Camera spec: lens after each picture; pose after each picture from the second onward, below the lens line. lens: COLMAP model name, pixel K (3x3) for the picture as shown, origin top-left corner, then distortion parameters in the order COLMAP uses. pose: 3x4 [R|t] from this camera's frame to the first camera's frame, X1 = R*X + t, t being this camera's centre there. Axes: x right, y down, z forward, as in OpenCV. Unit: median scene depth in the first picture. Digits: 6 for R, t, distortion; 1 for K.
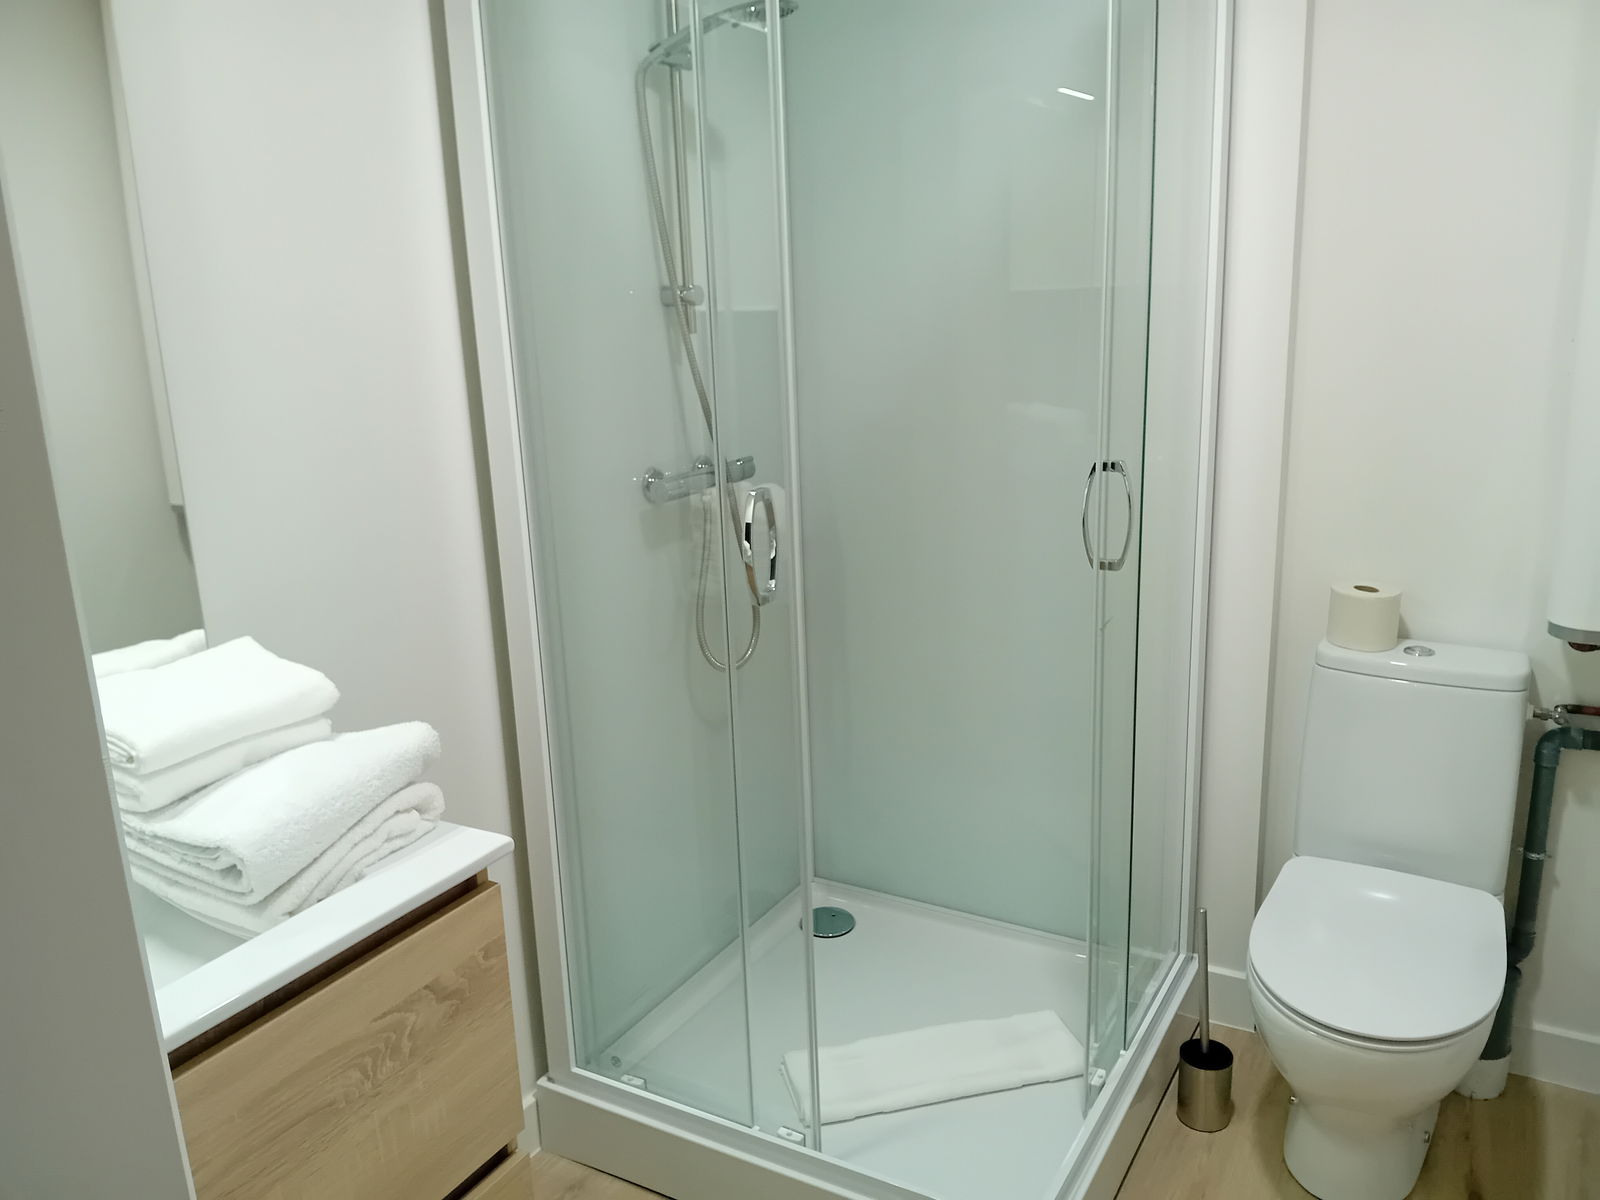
lens RADIAL K [[1266.6, 0, 802.8], [0, 1266.6, 595.1], [0, 0, 1]] dist [0.054197, -0.064041]
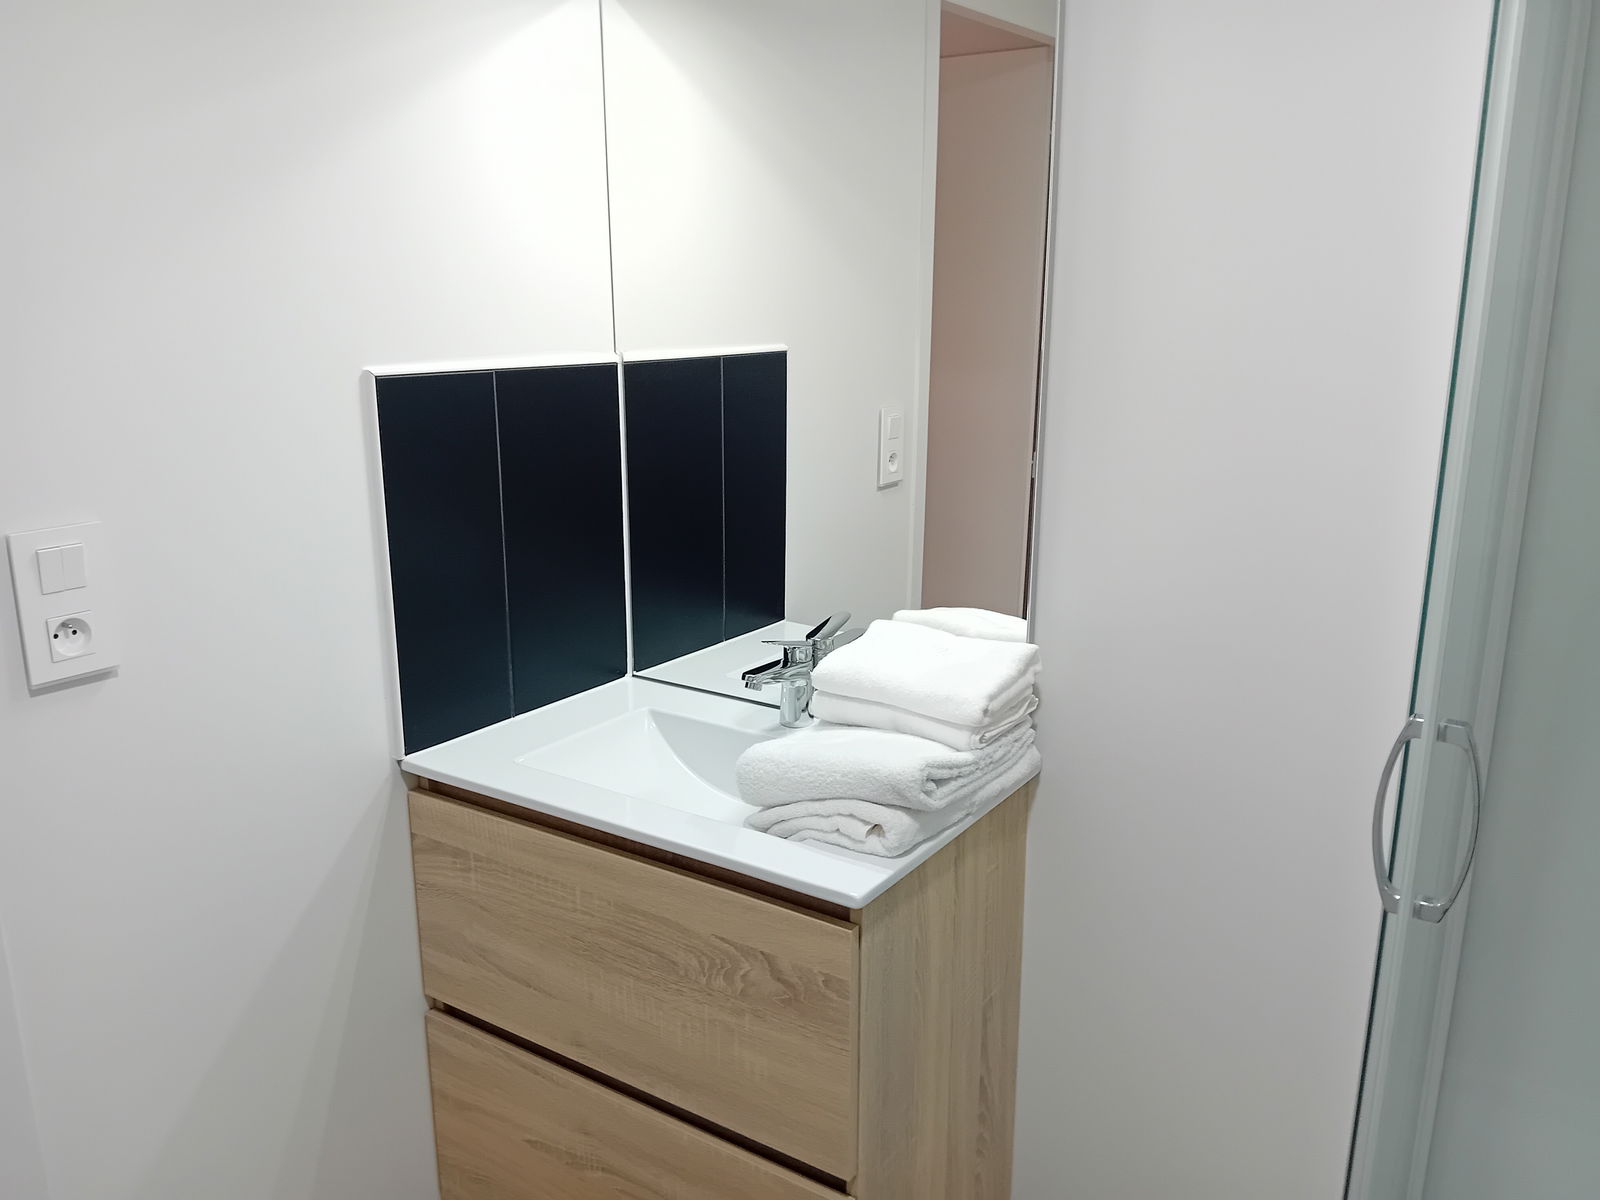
lens RADIAL K [[1266.6, 0, 802.2], [0, 1266.6, 604.0], [0, 0, 1]] dist [0.054197, -0.064041]
pose [[-0.044490, 0.281110, -0.958644, 0.672842], [-0.263075, 0.922428, 0.282699, -0.290925], [0.963749, 0.264772, 0.032915, 0.921852]]
